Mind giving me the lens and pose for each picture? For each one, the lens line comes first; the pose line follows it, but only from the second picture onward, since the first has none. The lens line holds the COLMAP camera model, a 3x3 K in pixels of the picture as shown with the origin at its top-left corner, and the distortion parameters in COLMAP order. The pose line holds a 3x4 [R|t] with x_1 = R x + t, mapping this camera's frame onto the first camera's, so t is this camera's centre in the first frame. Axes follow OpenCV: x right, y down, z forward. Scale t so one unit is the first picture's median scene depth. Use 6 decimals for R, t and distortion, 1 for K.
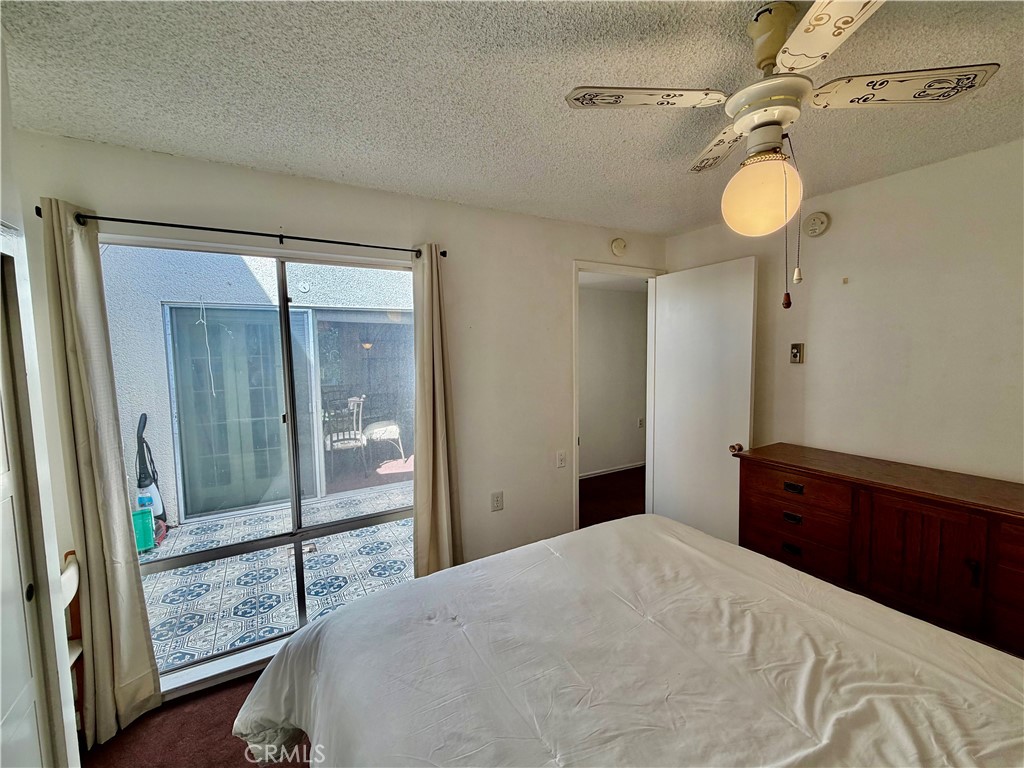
lens RADIAL K [[423.7, 0, 512.0], [0, 423.7, 384.0], [0, 0, 1]] dist [-0.000101, 0.000474]
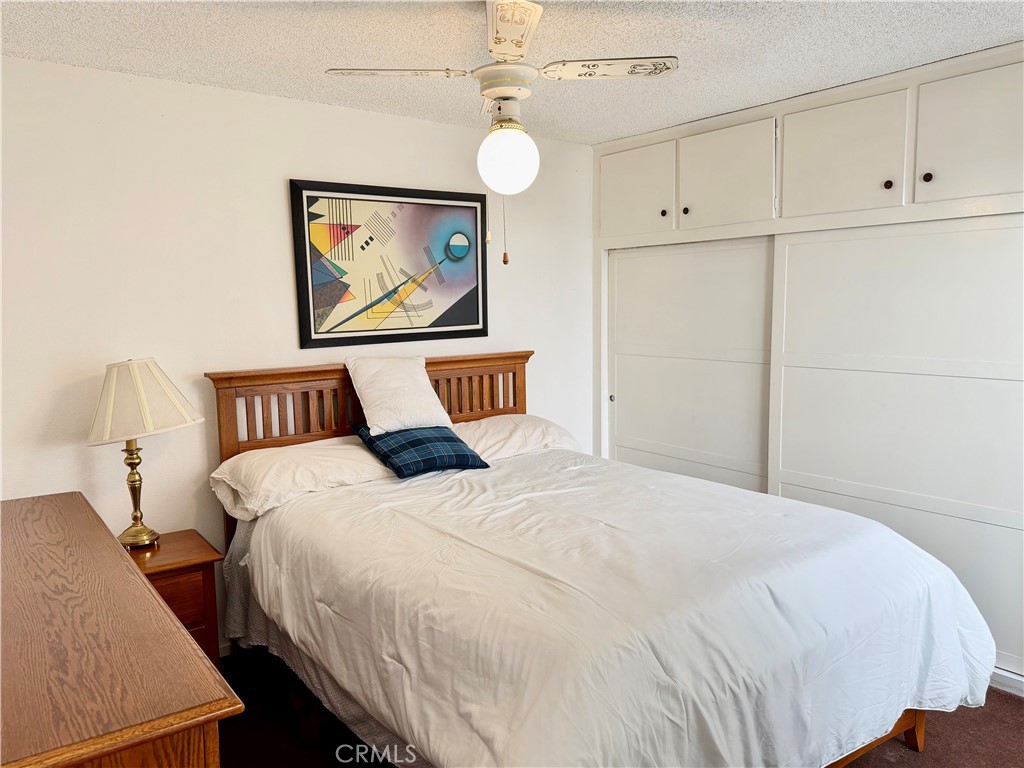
lens RADIAL K [[750.4, 0, 504.0], [0, 750.4, 383.7], [0, 0, 1]] dist [0.136009, -0.252644]
pose [[-0.991278, 0.042920, -0.124601, 0.698953], [0.018638, 0.981635, 0.189857, -0.190525], [0.130461, 0.185878, -0.973873, 2.446023]]
